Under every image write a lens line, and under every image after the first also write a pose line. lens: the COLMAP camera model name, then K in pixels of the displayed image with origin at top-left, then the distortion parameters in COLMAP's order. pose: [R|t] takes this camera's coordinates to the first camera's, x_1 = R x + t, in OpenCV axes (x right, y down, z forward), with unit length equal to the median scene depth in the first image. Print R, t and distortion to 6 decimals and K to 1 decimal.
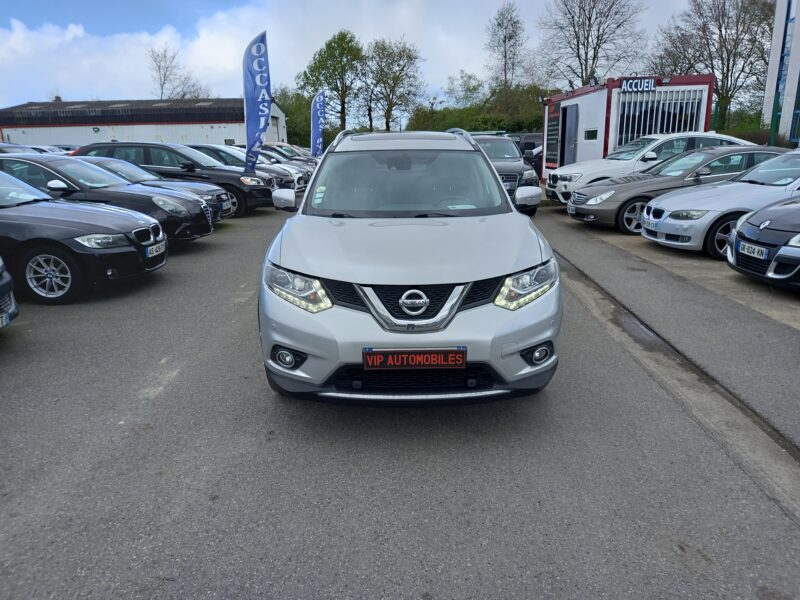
lens RADIAL K [[583.4, 0, 406.0], [0, 583.4, 302.4], [0, 0, 1]] dist [0.062958, -0.045402]
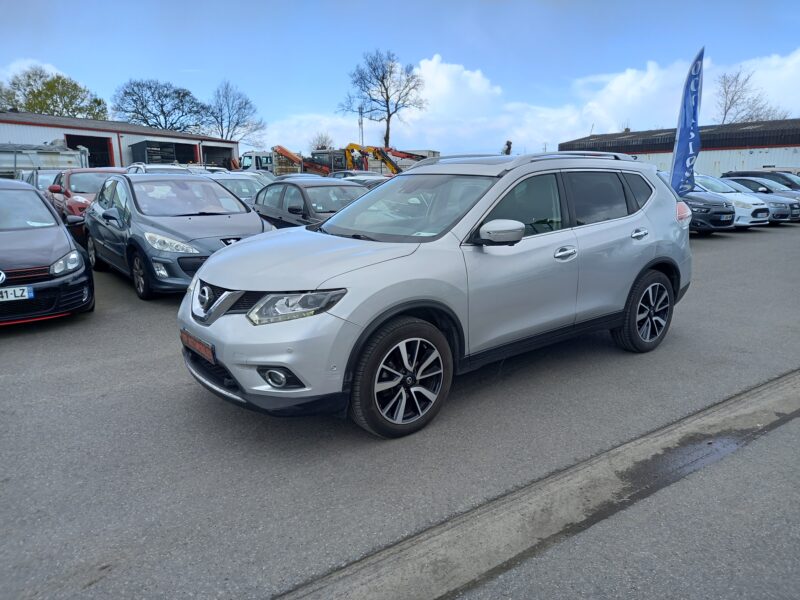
lens RADIAL K [[583.4, 0, 399.6], [0, 583.4, 293.9], [0, 0, 1]] dist [0.062958, -0.045402]
pose [[0.600561, 0.177283, -0.779677, 0.254935], [-0.220835, 0.973958, 0.051356, -0.033635], [0.768478, 0.141337, 0.624072, 0.120186]]
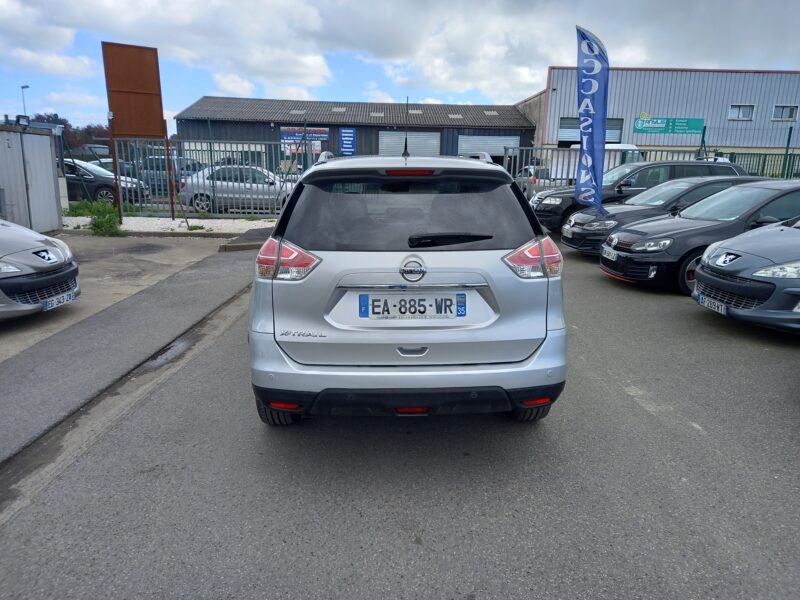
lens RADIAL K [[583.4, 0, 403.7], [0, 583.4, 300.9], [0, 0, 1]] dist [0.062958, -0.045402]
pose [[-0.999793, 0.013296, -0.015410, 0.001032], [0.004414, 0.880747, 0.473567, -0.196106], [0.019869, 0.473401, -0.880623, 0.708918]]
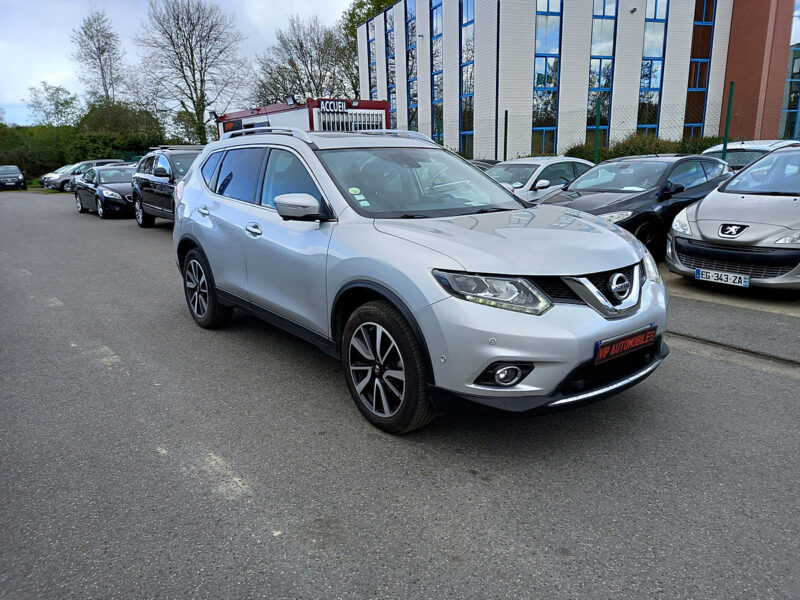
lens RADIAL K [[583.4, 0, 405.2], [0, 583.4, 299.6], [0, 0, 1]] dist [0.062958, -0.045402]
pose [[0.794306, -0.144167, 0.590164, -0.186886], [0.169074, 0.985515, 0.013187, -0.011448], [-0.583516, 0.089307, 0.807176, 0.088983]]
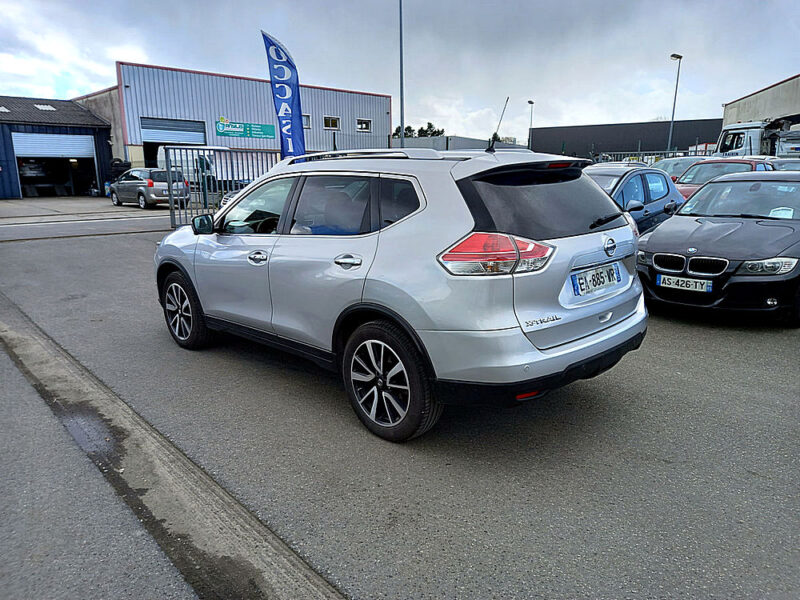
lens RADIAL K [[583.4, 0, 415.7], [0, 583.4, 292.8], [0, 0, 1]] dist [0.062958, -0.045402]
pose [[-0.721111, 0.171699, -0.671207, 0.214188], [-0.157419, 0.902859, 0.400081, -0.177272], [0.674698, 0.394163, -0.624033, 0.631593]]
